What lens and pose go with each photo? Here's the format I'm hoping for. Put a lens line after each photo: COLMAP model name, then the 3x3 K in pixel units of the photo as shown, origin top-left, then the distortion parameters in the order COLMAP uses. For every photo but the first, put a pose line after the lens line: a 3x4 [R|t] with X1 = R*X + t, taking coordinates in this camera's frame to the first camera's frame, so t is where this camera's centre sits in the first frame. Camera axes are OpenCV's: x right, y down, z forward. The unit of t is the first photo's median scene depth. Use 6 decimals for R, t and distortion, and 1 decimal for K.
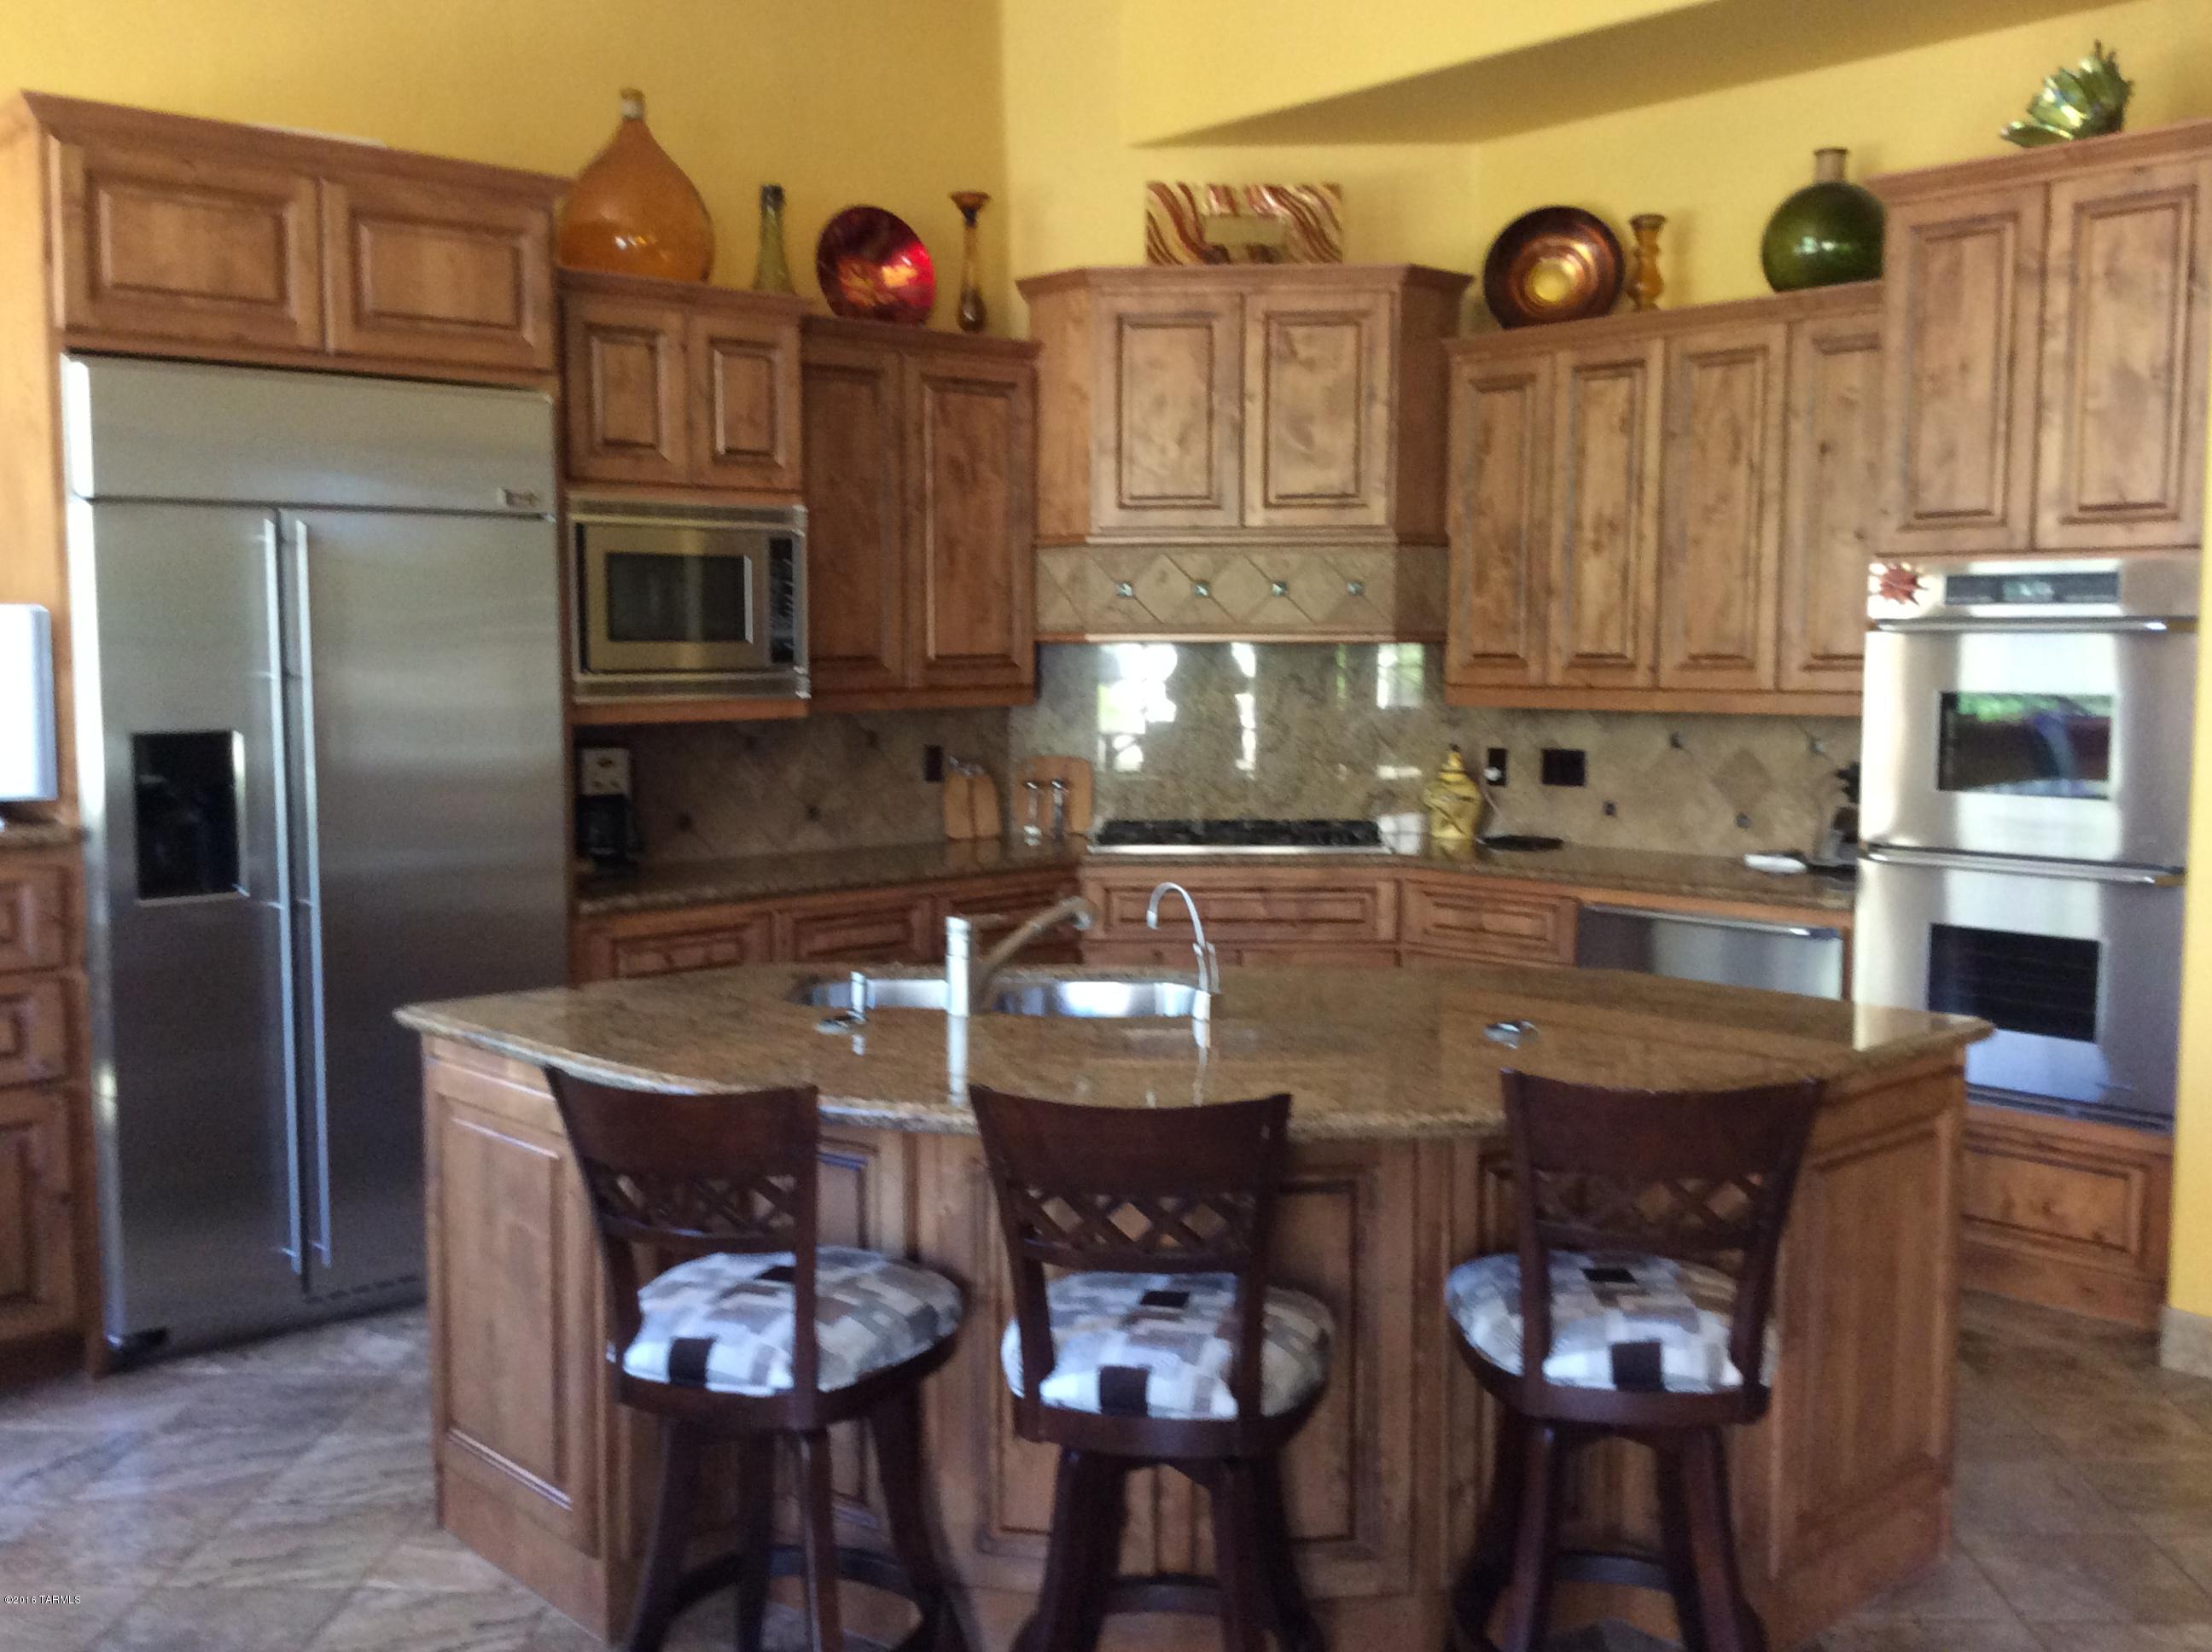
lens RADIAL K [[2093.6, 0, 1106.0], [0, 2093.6, 826.0], [0, 0, 1]] dist [0.125320, -0.254203]
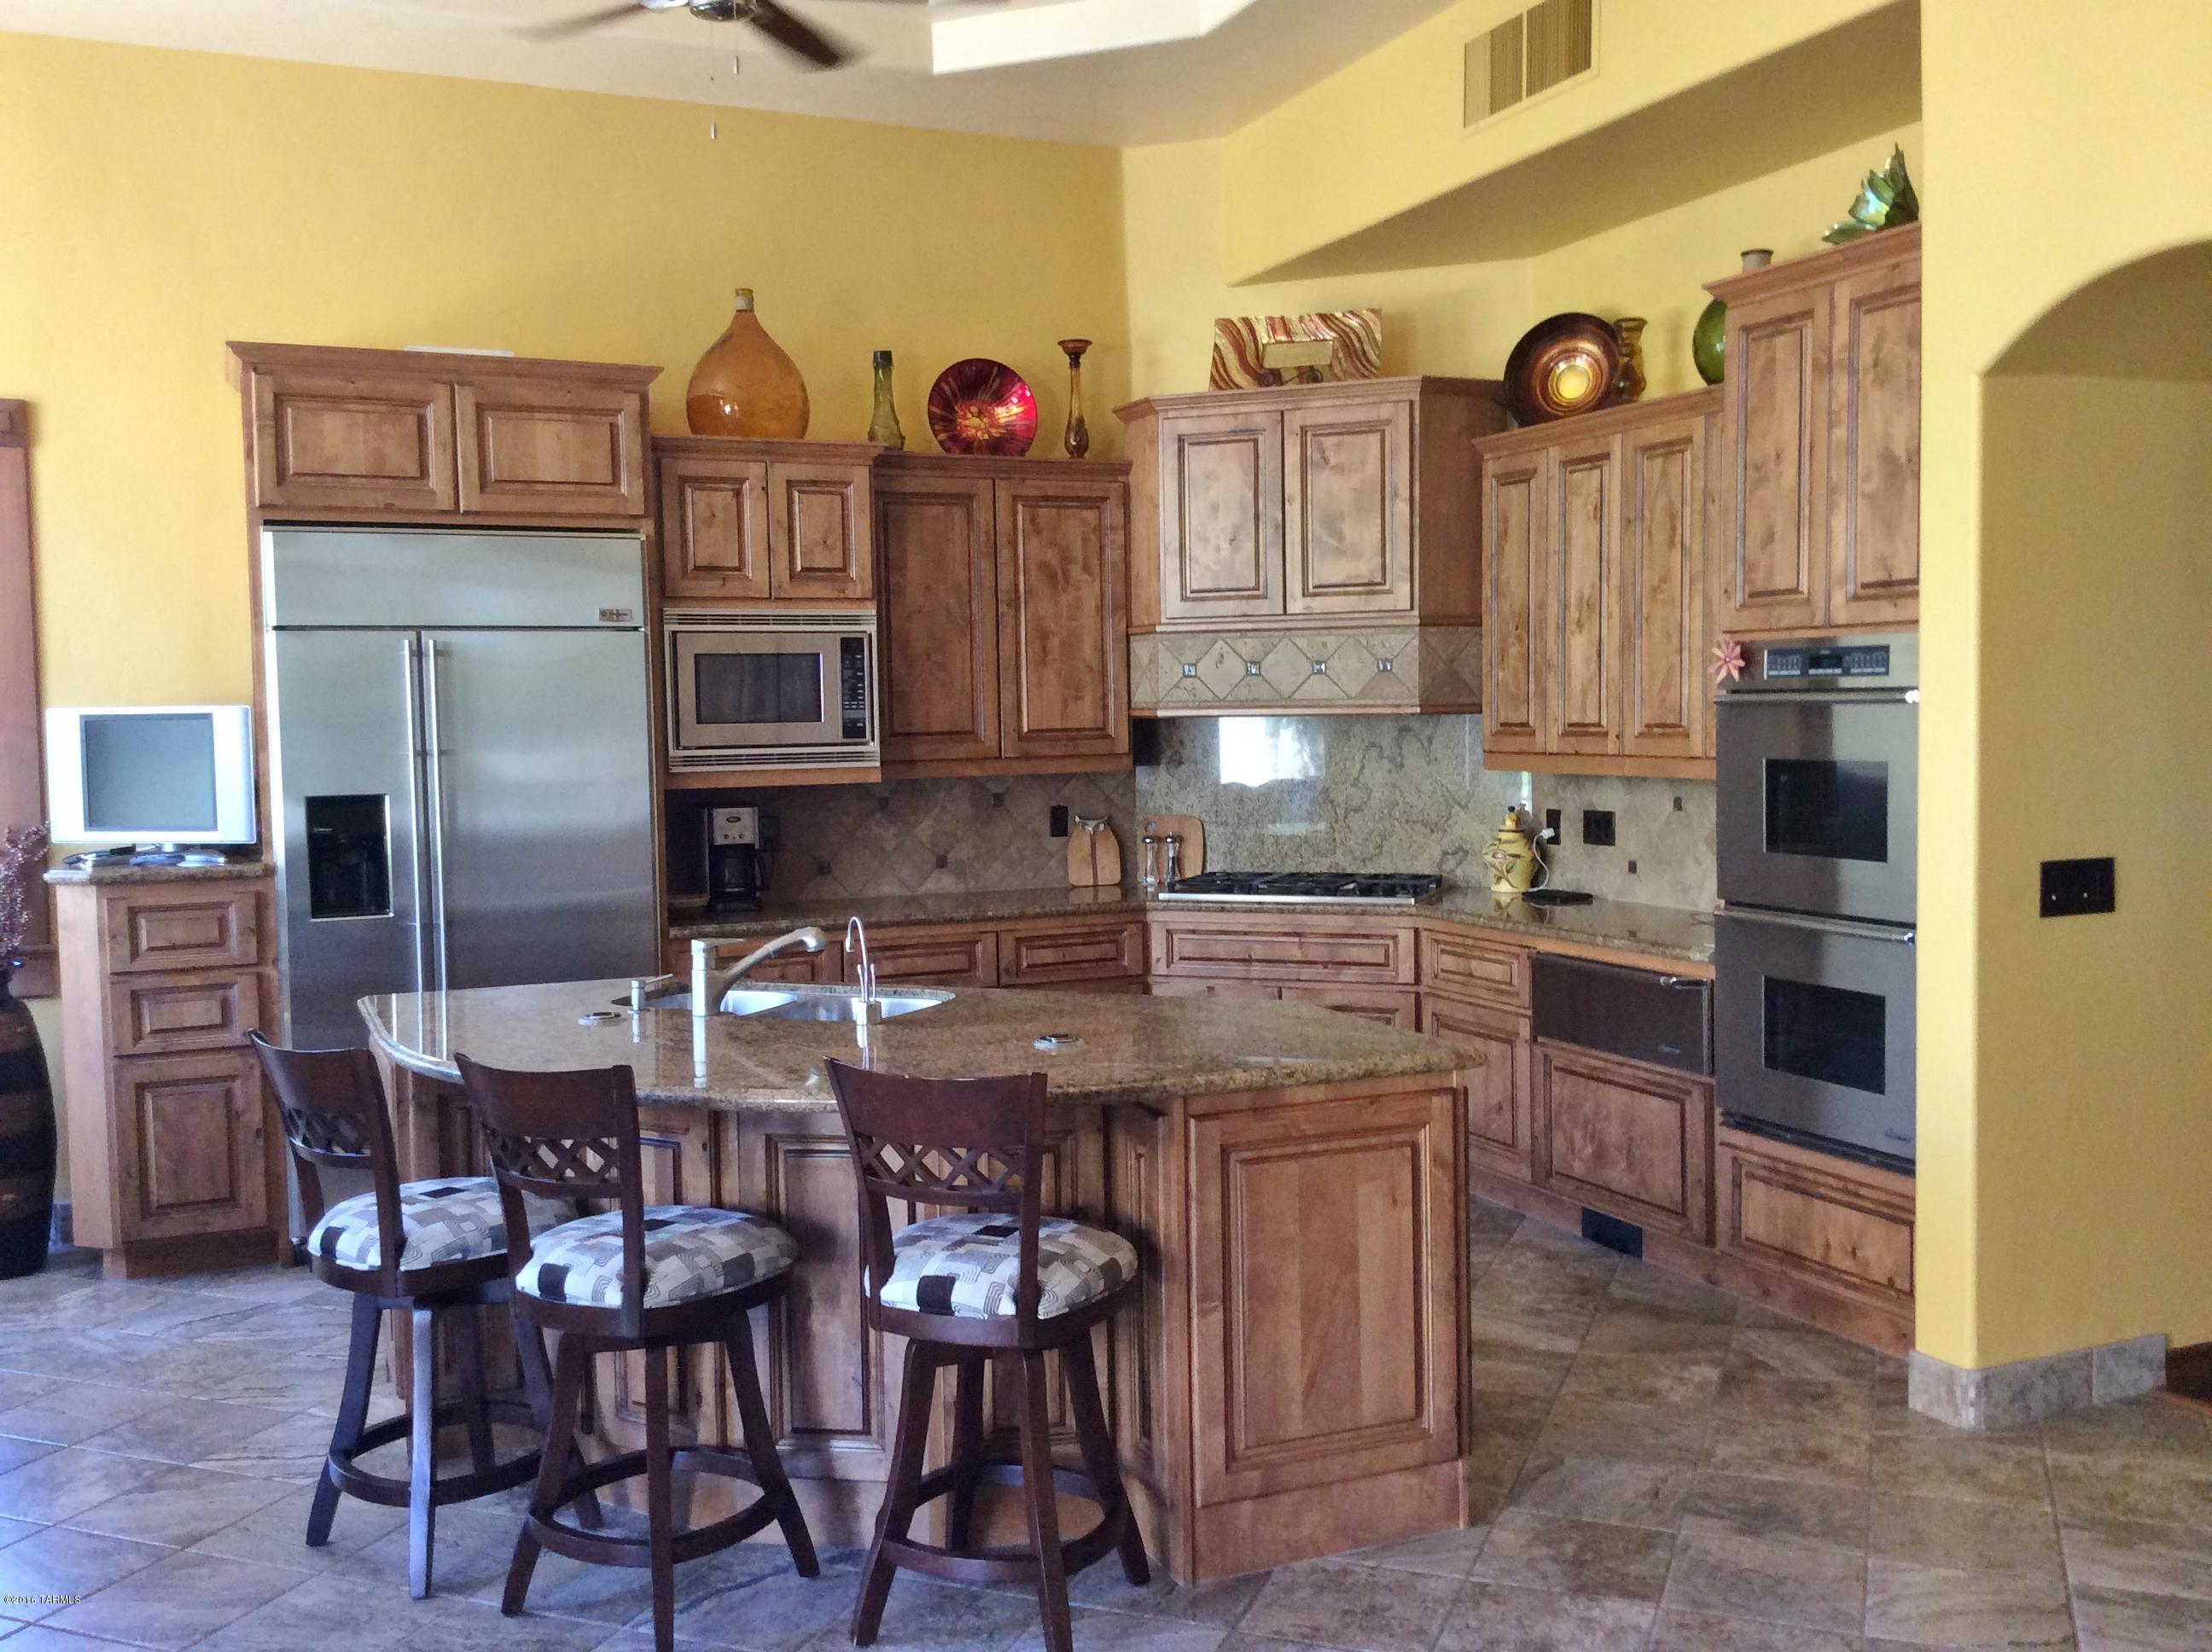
lens RADIAL K [[2003.1, 0, 1106.0], [0, 2003.1, 826.0], [0, 0, 1]] dist [0.126938, -0.269077]
pose [[0.946823, 0.006062, -0.321696, 0.340242], [-0.014748, 0.999589, -0.024571, 0.000234], [0.321415, 0.028008, 0.946524, -0.058314]]
